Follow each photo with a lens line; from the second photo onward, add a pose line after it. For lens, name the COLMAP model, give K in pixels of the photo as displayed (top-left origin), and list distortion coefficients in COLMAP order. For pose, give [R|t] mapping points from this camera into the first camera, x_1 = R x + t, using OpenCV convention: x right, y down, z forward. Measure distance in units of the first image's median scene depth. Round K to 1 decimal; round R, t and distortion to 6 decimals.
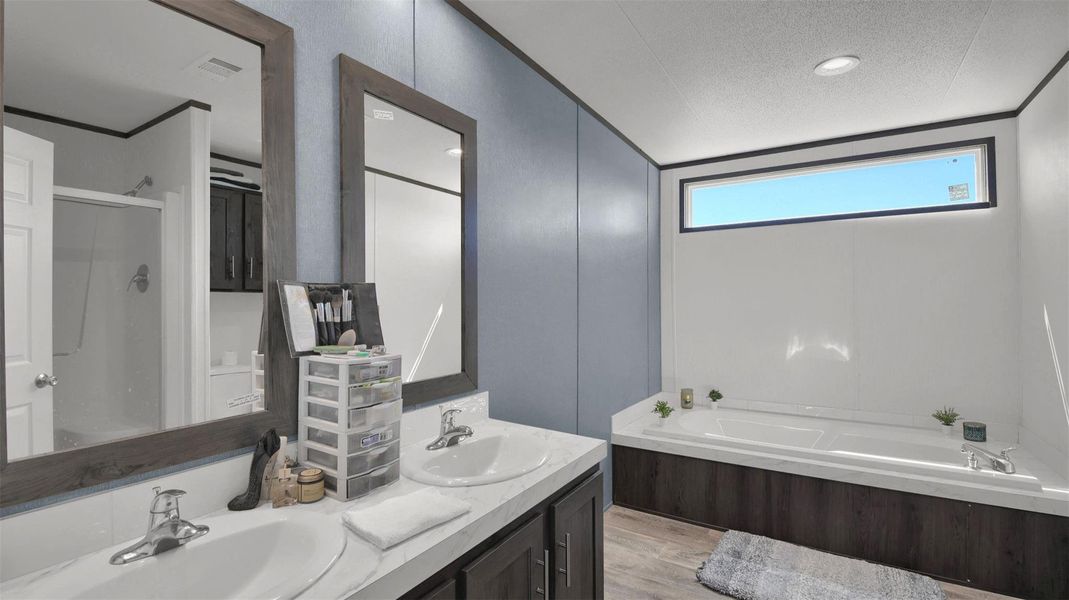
lens RADIAL K [[463.4, 0, 534.5], [0, 463.4, 300.0], [0, 0, 1]] dist [0.034761, -0.028316]
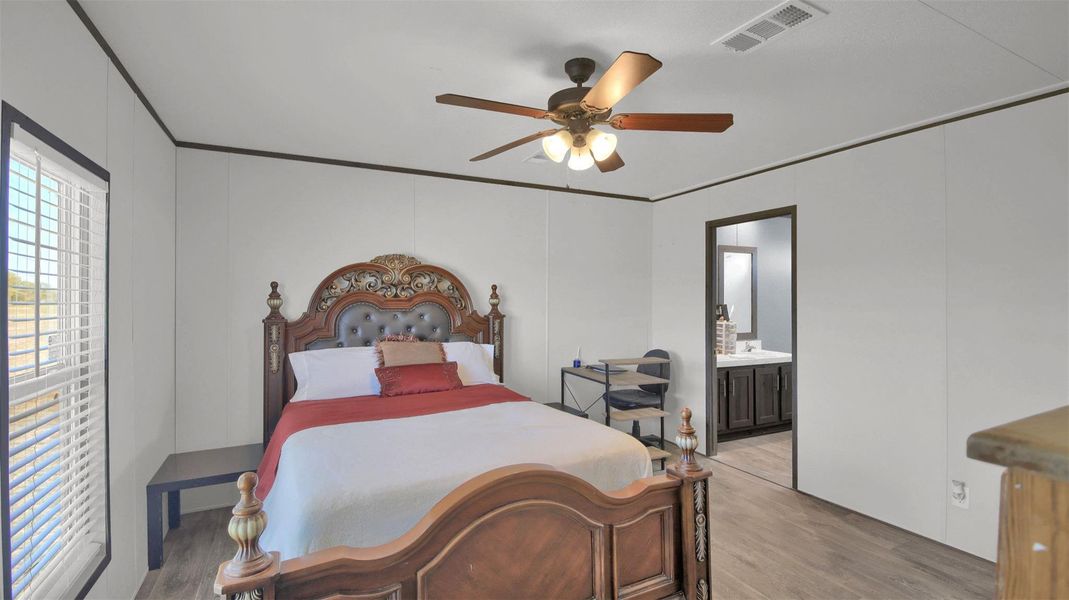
lens RADIAL K [[452.9, 0, 537.4], [0, 452.9, 297.5], [0, 0, 1]] dist [-0.000488, -0.000254]
pose [[0.843563, 0.001560, -0.537028, 0.326390], [0.003430, 0.999960, 0.008292, -0.127763], [0.537019, -0.008837, 0.843524, -2.917091]]
